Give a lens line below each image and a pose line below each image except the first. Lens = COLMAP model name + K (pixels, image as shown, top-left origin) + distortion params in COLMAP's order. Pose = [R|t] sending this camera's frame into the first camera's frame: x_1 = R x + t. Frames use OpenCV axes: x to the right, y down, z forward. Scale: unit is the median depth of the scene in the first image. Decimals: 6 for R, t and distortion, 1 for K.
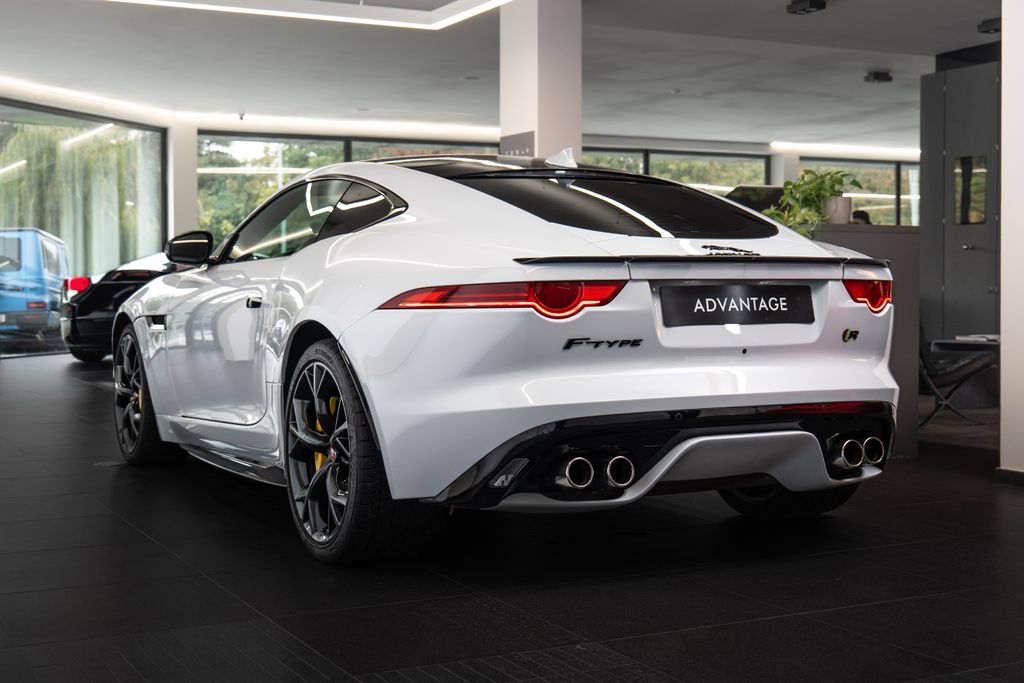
lens RADIAL K [[1366.6, 0, 513.4], [0, 1366.6, 340.3], [0, 0, 1]] dist [-0.013759, 0.000000]
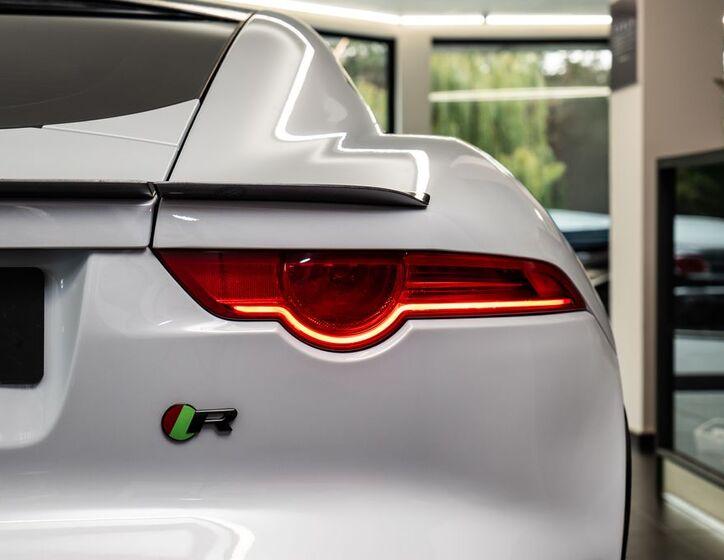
lens RADIAL K [[1690.5, 0, 361.1], [0, 1690.5, 279.0], [0, 0, 1]] dist [-0.058821, 0.000000]
pose [[0.929685, 0.004986, -0.368321, 0.450389], [-0.011528, 0.999812, -0.015564, -0.033336], [0.368174, 0.018715, 0.929568, 0.682085]]
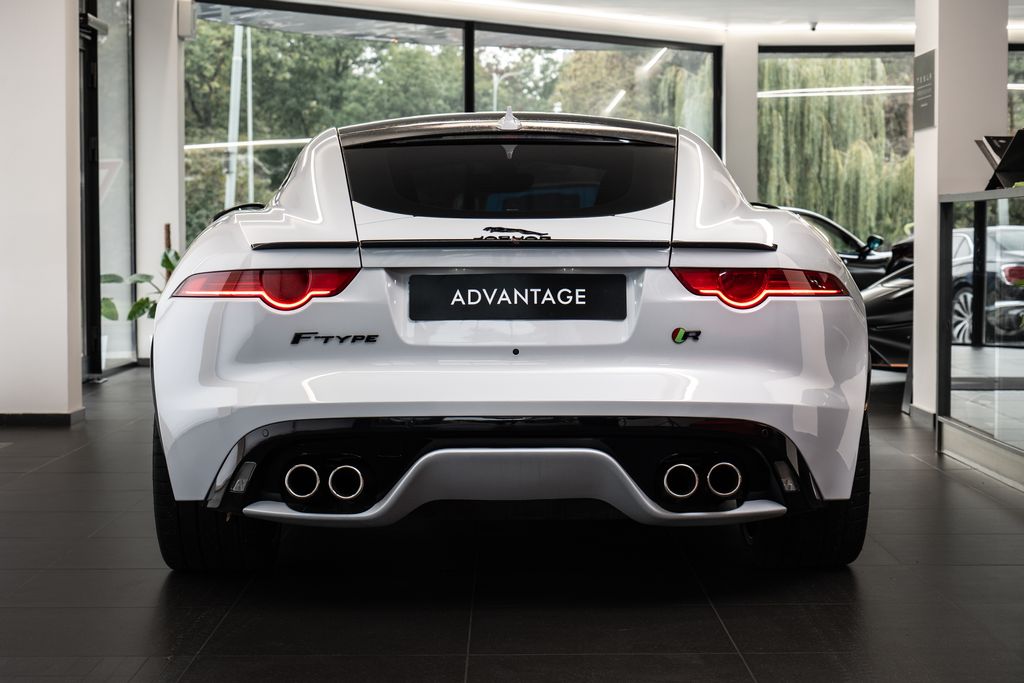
lens RADIAL K [[1926.0, 0, 515.9], [0, 1926.0, 339.5], [0, 0, 1]] dist [0.077316, 0.000000]
pose [[0.897527, 0.022383, -0.440392, 0.697101], [-0.019479, 0.999748, 0.011114, -0.012905], [0.440530, -0.001396, 0.897737, -0.078026]]
